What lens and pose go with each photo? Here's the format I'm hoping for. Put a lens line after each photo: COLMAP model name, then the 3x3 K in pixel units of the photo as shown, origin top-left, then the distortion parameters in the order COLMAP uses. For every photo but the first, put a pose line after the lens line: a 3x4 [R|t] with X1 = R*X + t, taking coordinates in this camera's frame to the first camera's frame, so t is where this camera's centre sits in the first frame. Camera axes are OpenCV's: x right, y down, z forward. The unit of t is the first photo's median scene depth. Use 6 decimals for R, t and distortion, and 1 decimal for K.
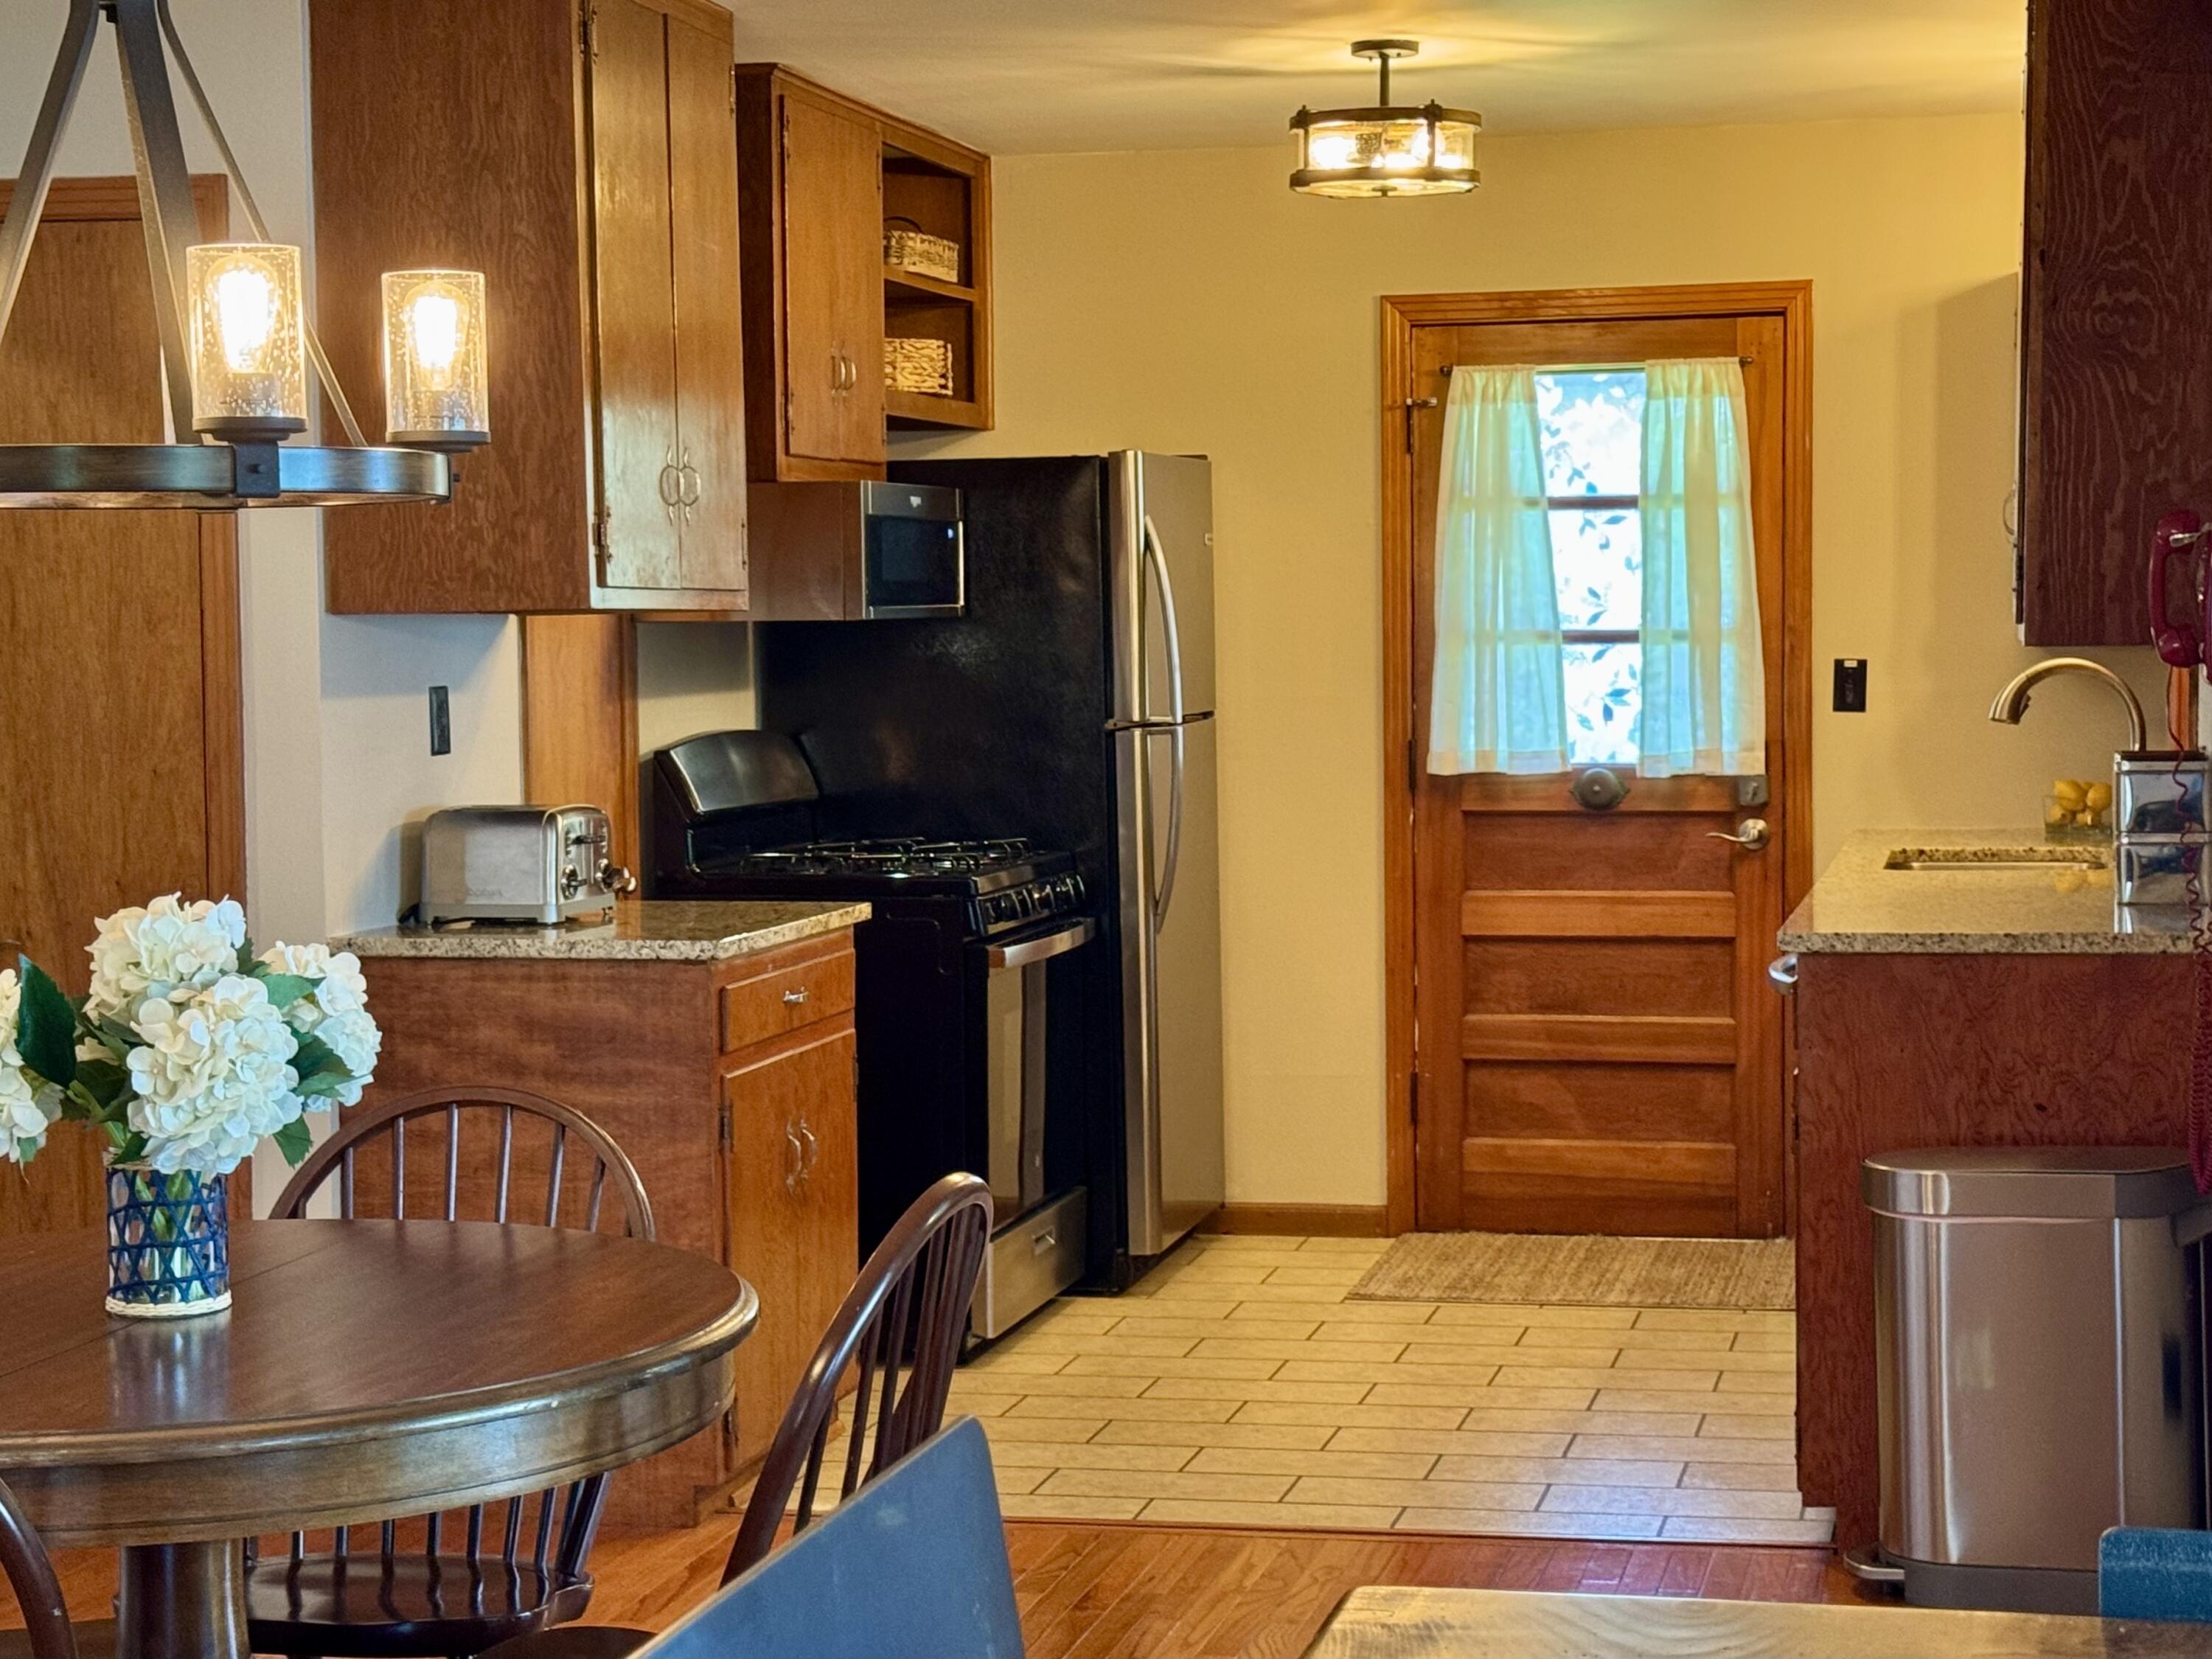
lens RADIAL K [[4042.8, 0, 1106.0], [0, 4042.8, 829.5], [0, 0, 1]] dist [0.172255, -0.018568]
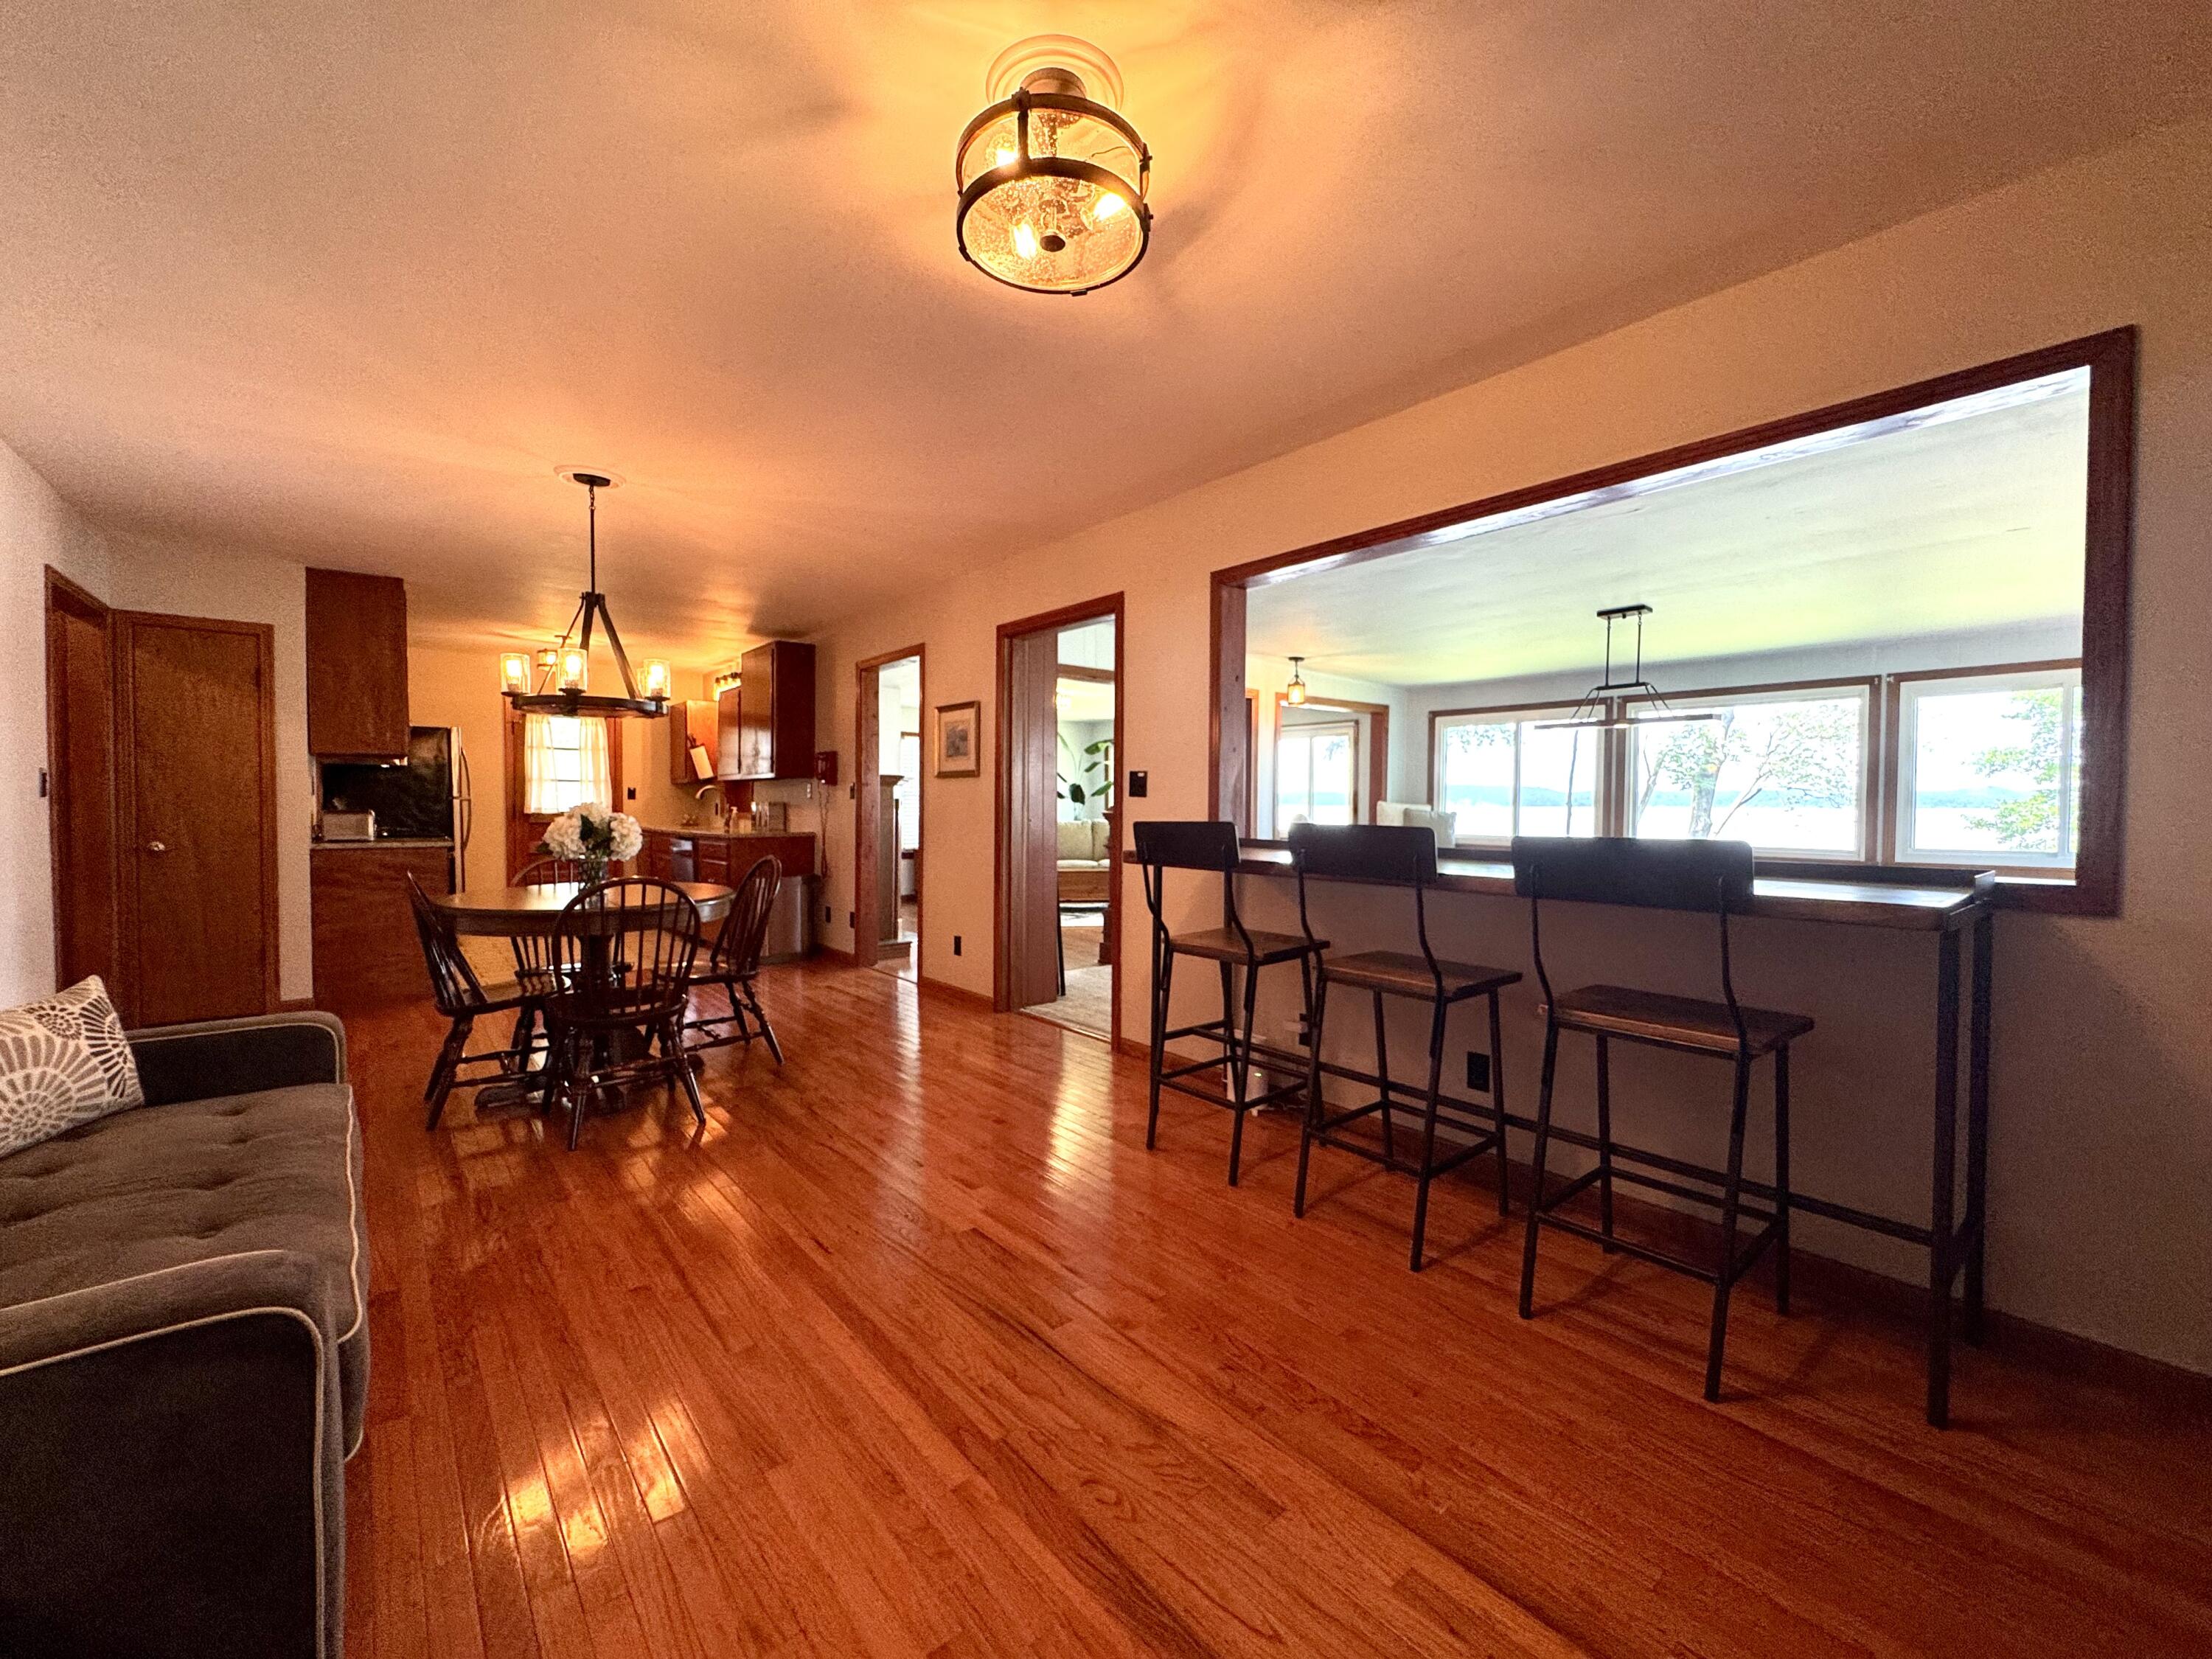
lens RADIAL K [[893.4, 0, 1107.5], [0, 893.4, 826.0], [0, 0, 1]] dist [0.000342, 0.000261]
pose [[0.606131, -0.004766, 0.795351, -0.282889], [0.029846, 0.999414, -0.016757, 0.032978], [-0.794805, 0.033895, 0.605918, -0.011399]]
